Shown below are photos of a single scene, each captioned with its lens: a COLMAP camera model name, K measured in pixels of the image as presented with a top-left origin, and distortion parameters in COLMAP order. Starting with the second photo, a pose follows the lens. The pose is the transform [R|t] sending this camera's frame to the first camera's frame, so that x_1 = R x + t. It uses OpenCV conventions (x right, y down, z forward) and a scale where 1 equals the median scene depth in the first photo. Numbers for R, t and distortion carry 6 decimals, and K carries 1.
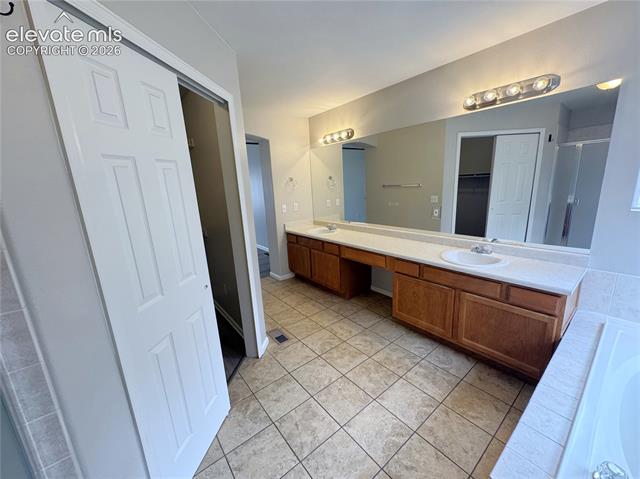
lens RADIAL K [[256.6, 0, 320.1], [0, 256.6, 239.5], [0, 0, 1]] dist [-0.002943, 0.000965]
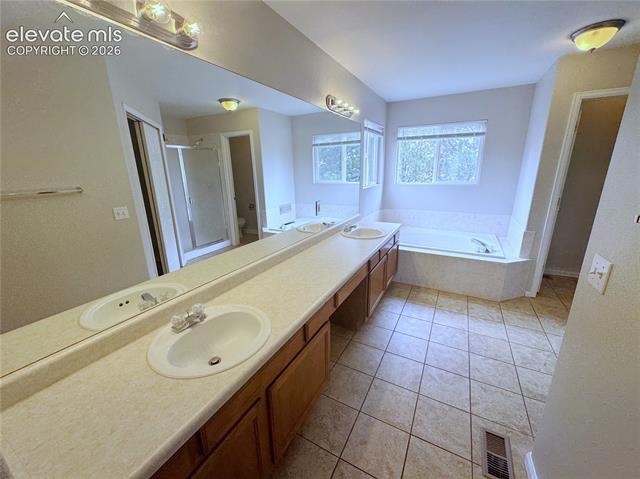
lens RADIAL K [[256.6, 0, 318.9], [0, 256.6, 240.1], [0, 0, 1]] dist [-0.002943, 0.000965]
pose [[-0.389379, -0.190915, 0.901075, -0.559995], [0.242996, 0.922333, 0.300424, -0.383901], [-0.888447, 0.335936, -0.312746, 1.820521]]
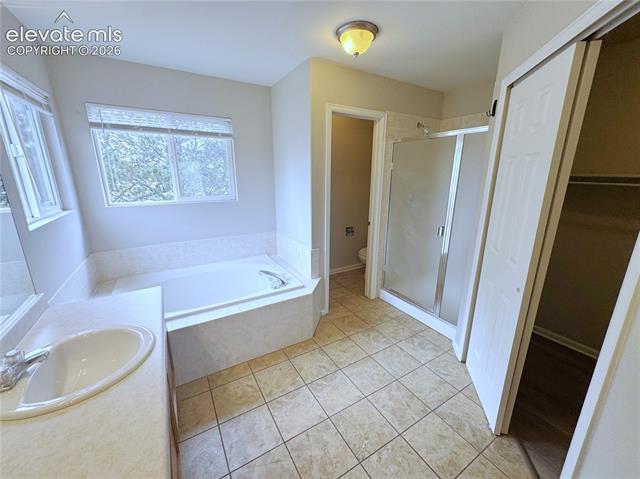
lens RADIAL K [[256.6, 0, 319.7], [0, 256.6, 239.9], [0, 0, 1]] dist [-0.002943, 0.000965]
pose [[-0.990745, 0.013925, 0.135020, 0.103742], [0.074432, 0.887564, 0.454632, -0.346735], [-0.113508, 0.460474, -0.880386, 1.419980]]
